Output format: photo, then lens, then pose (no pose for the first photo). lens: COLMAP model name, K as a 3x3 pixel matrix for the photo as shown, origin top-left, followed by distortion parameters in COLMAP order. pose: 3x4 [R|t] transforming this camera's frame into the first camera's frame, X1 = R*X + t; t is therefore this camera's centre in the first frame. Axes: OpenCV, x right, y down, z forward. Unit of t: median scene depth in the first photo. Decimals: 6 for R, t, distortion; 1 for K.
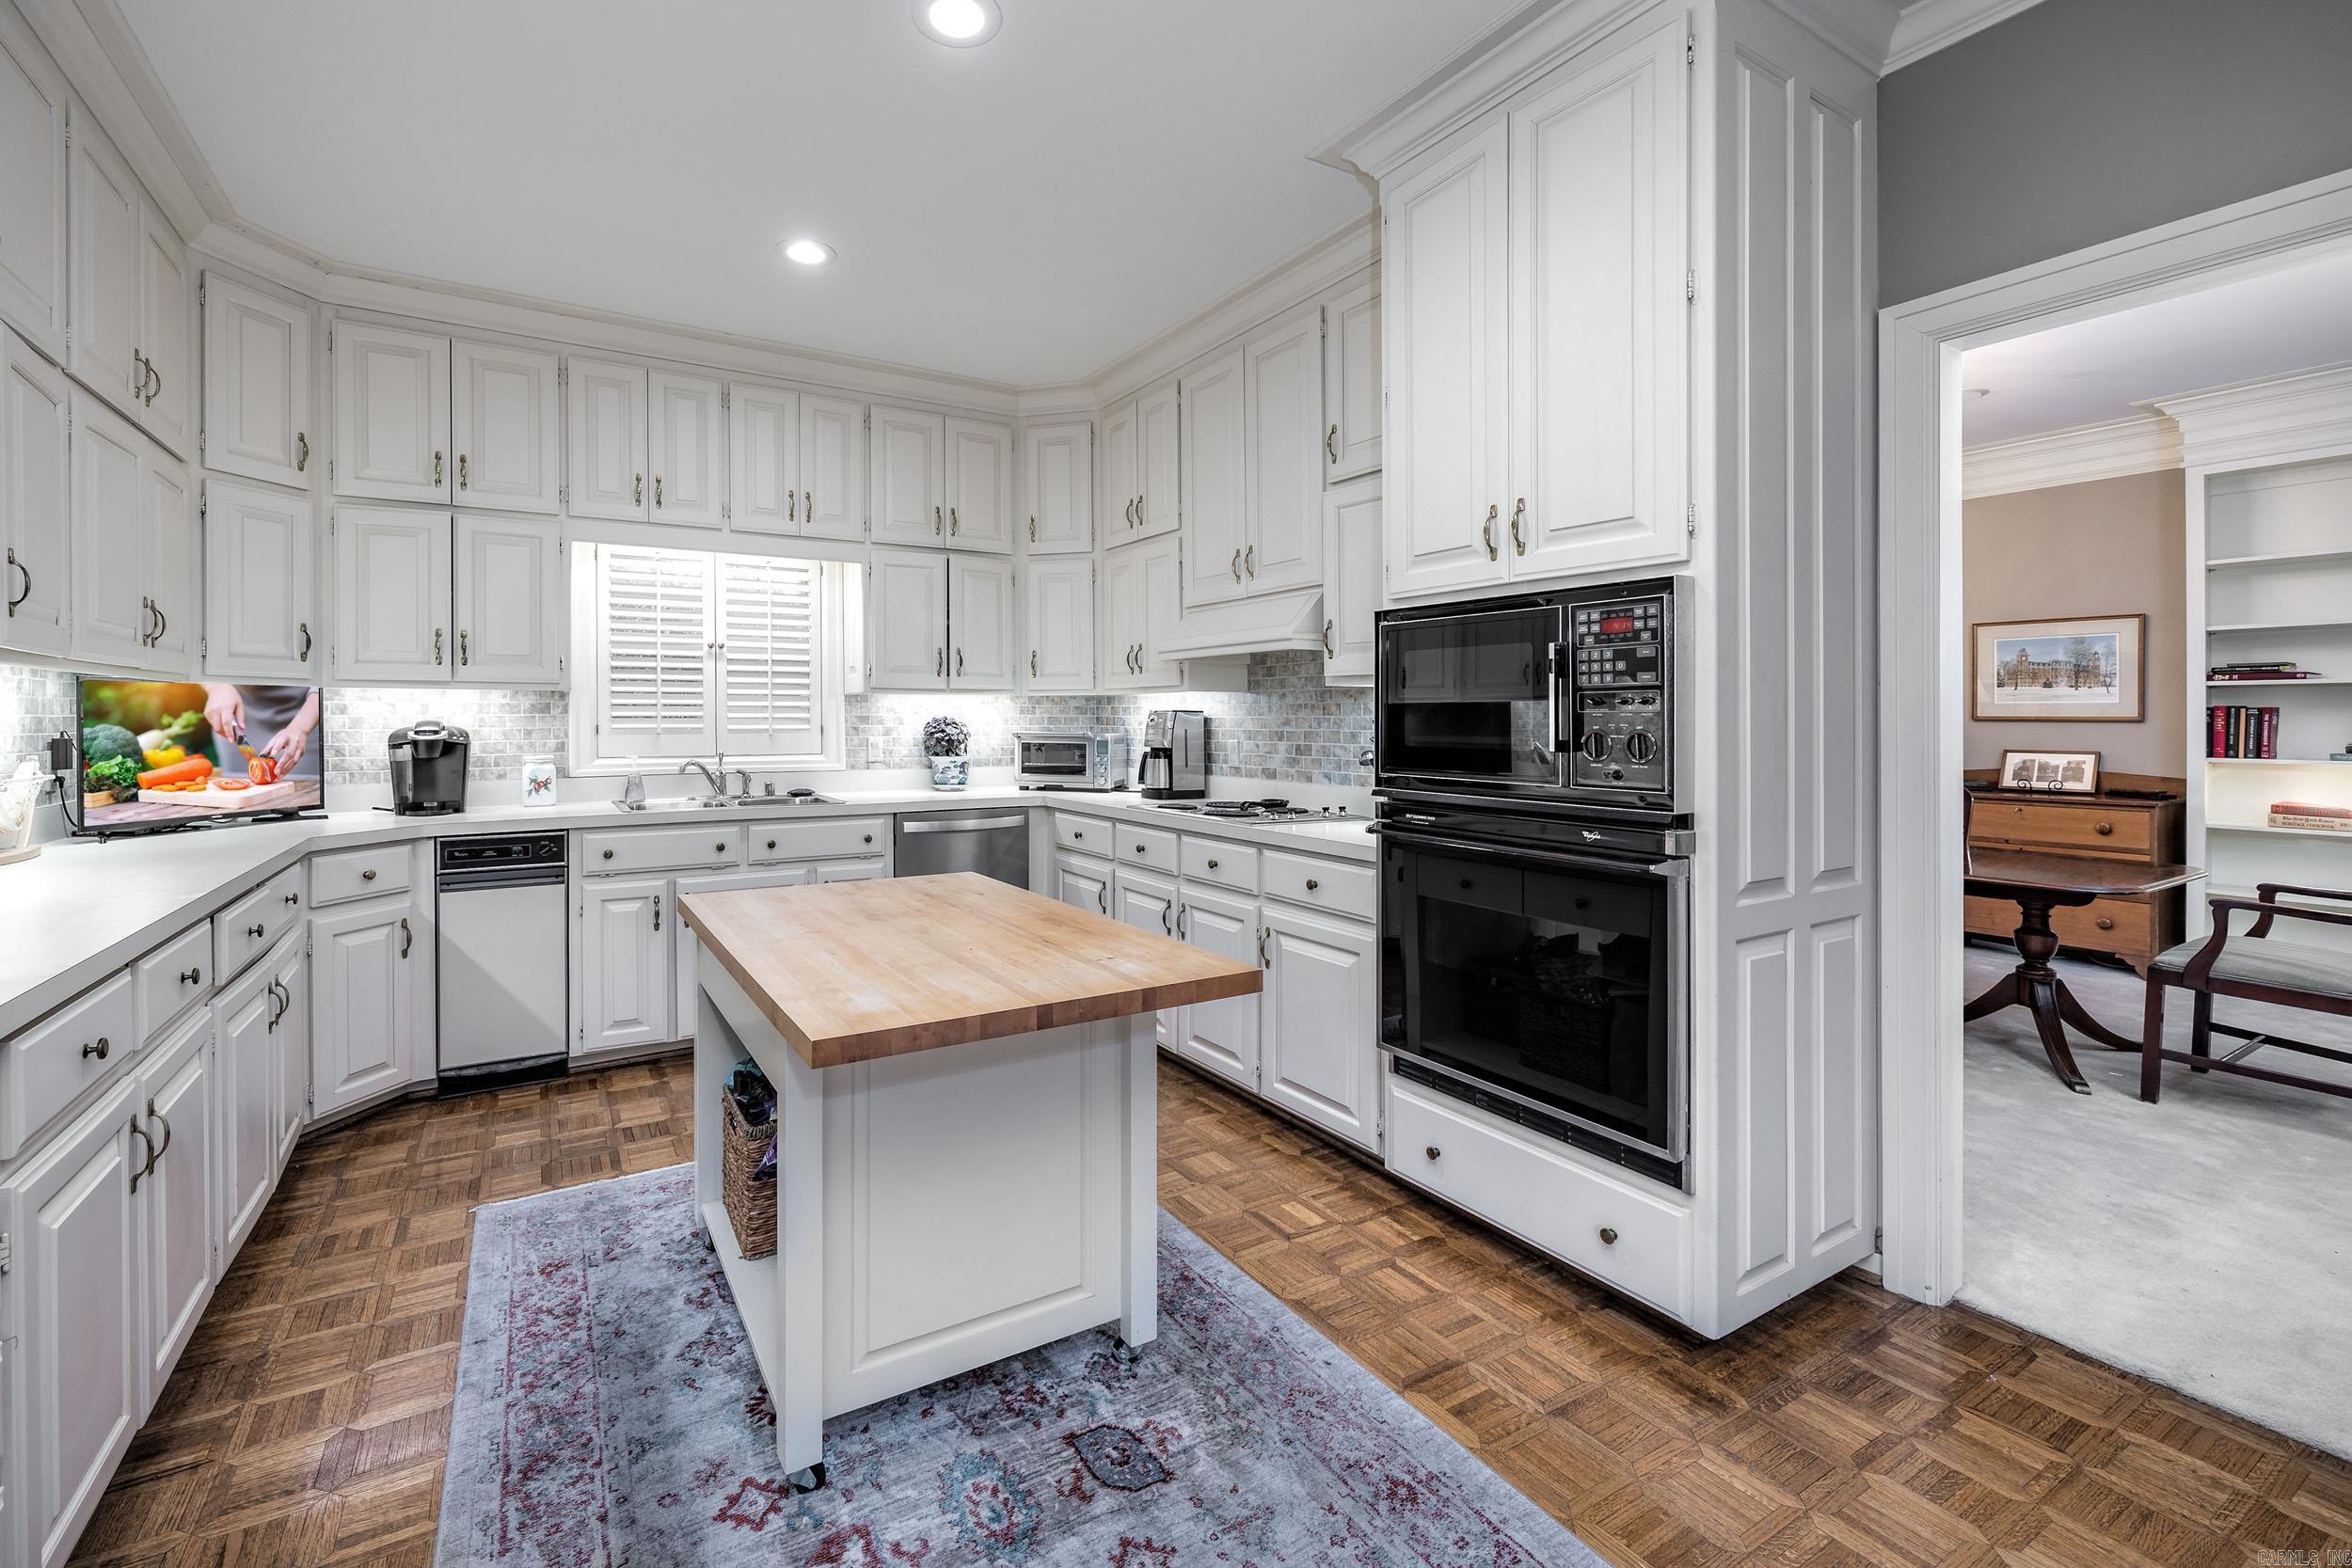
lens RADIAL K [[980.0, 0, 1117.9], [0, 980.0, 727.1], [0, 0, 1]] dist [0.001922, -0.001342]
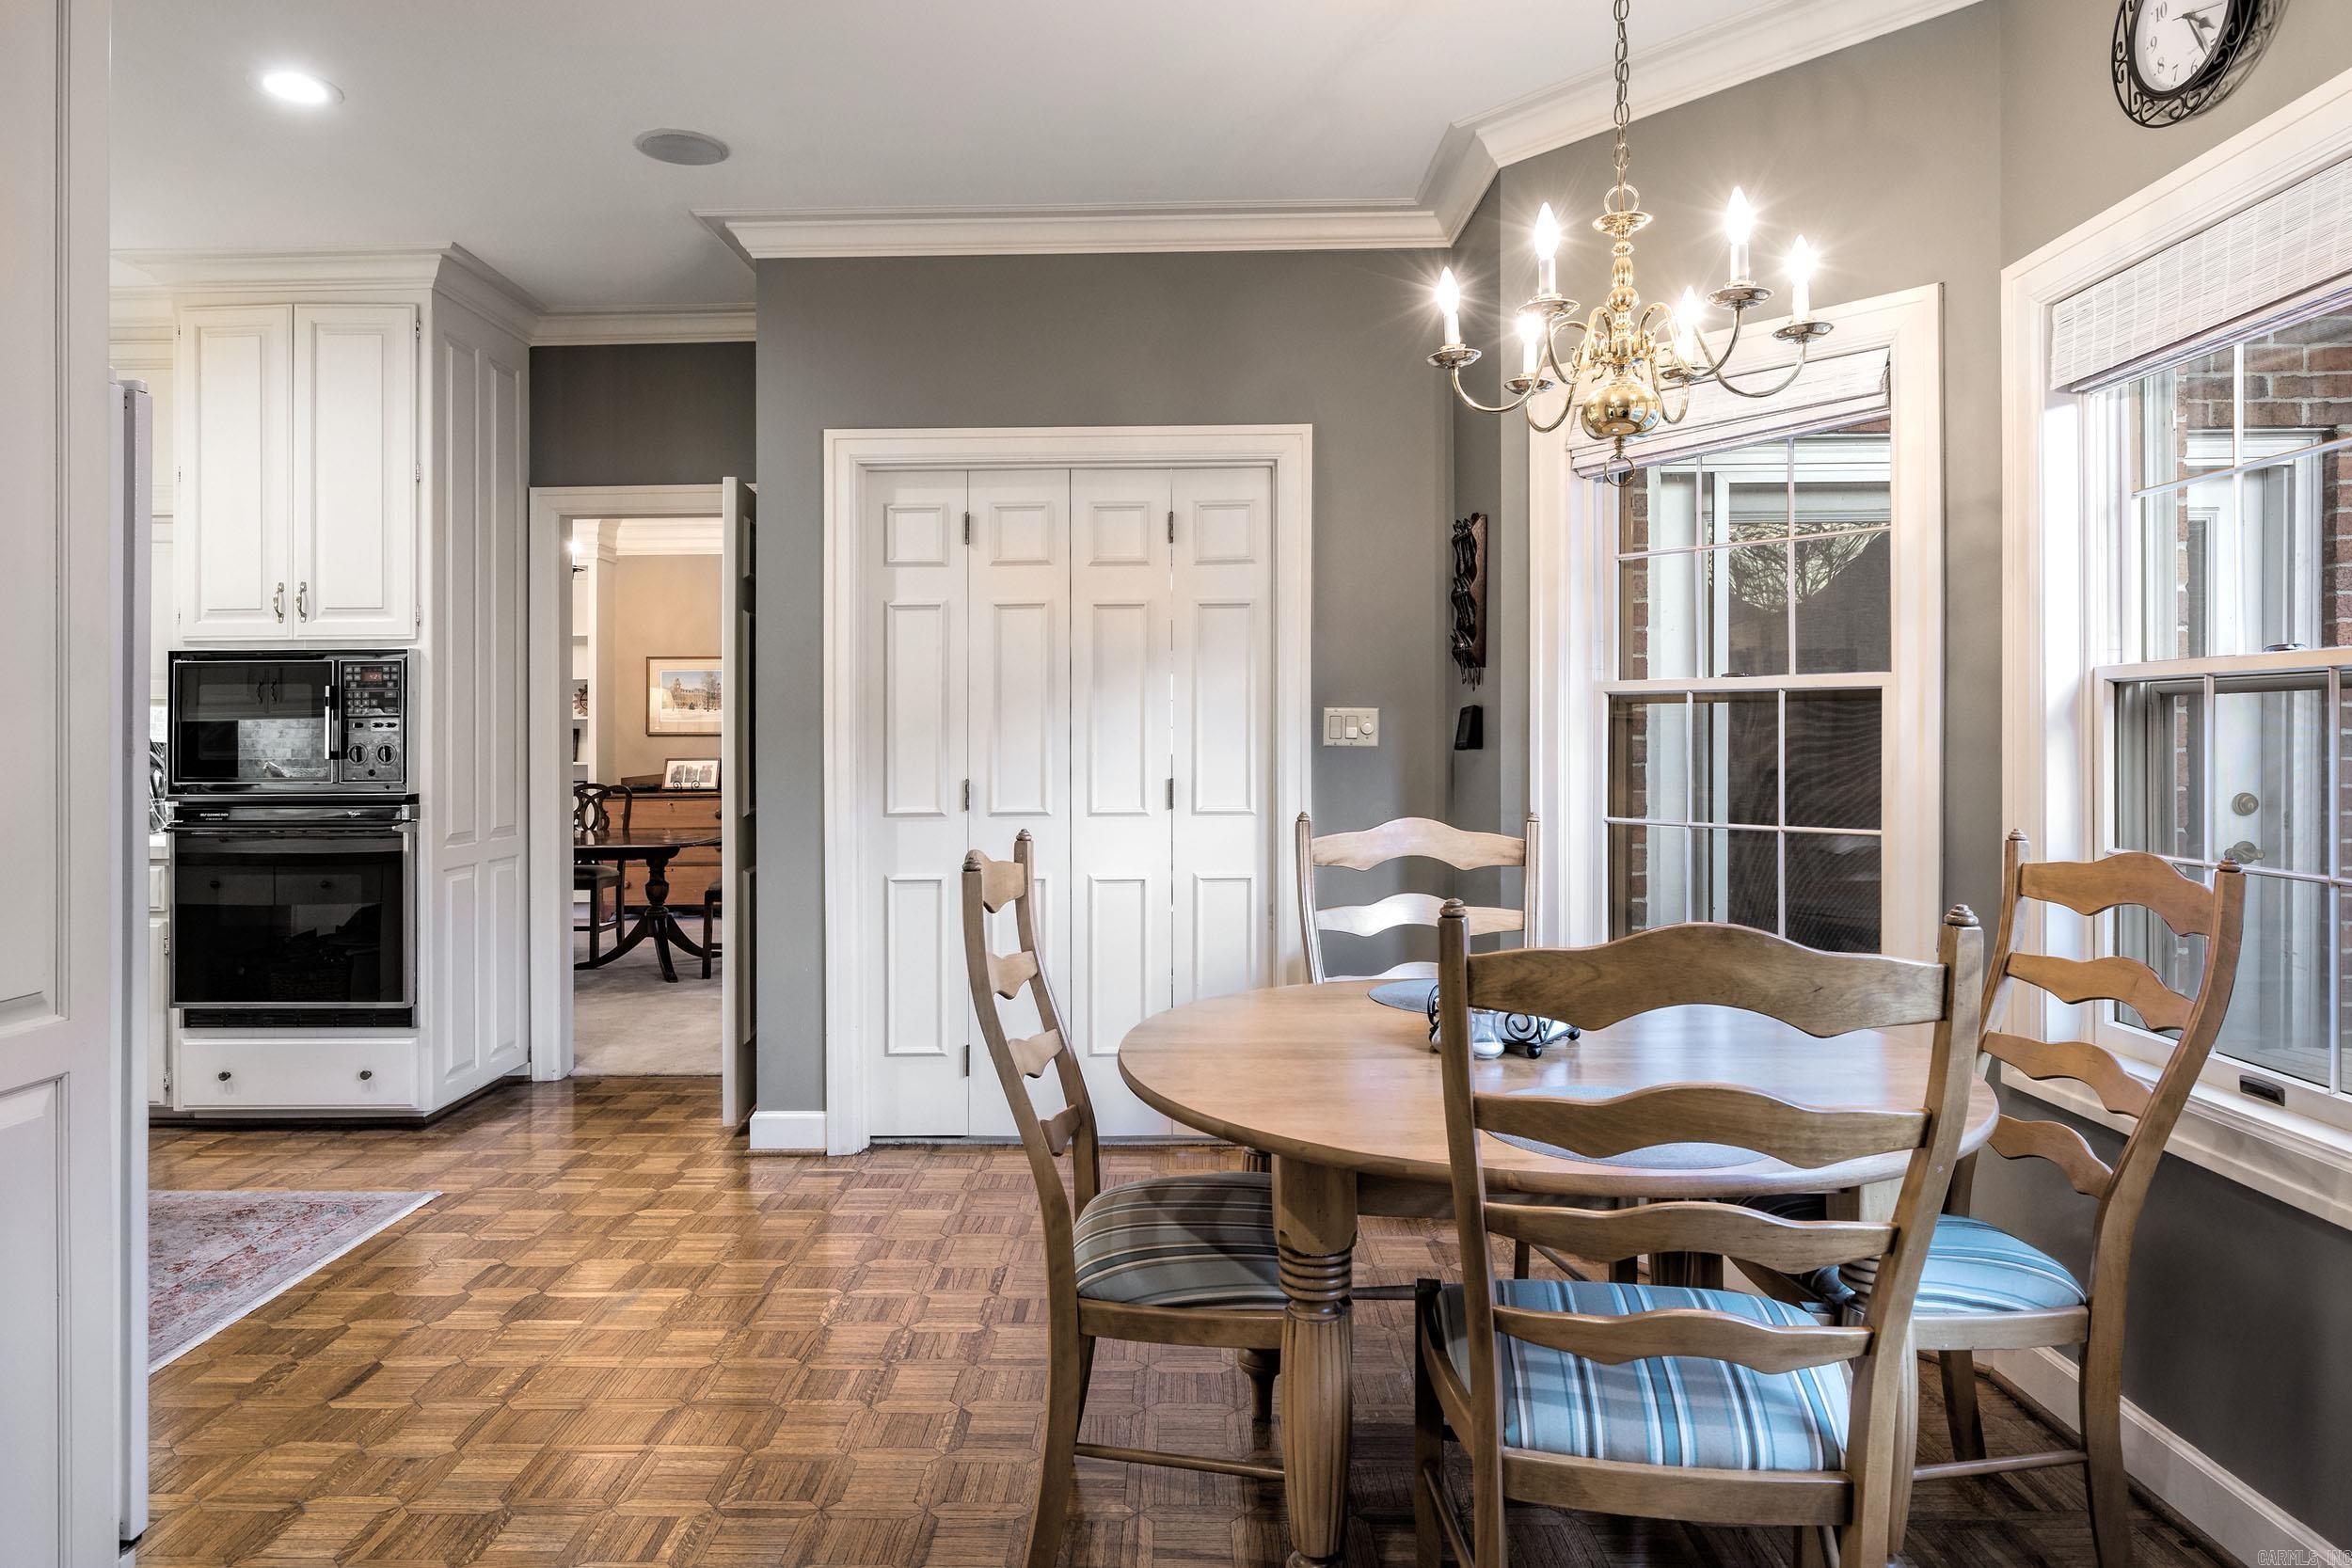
lens RADIAL K [[1400.1, 0, 1132.5], [0, 1400.1, 706.0], [0, 0, 1]] dist [0.002441, -0.000374]
pose [[0.546024, 0.013033, 0.837668, -0.448132], [0.009871, 0.999710, -0.021988, 0.002351], [-0.837711, 0.020274, 0.545737, -0.790160]]
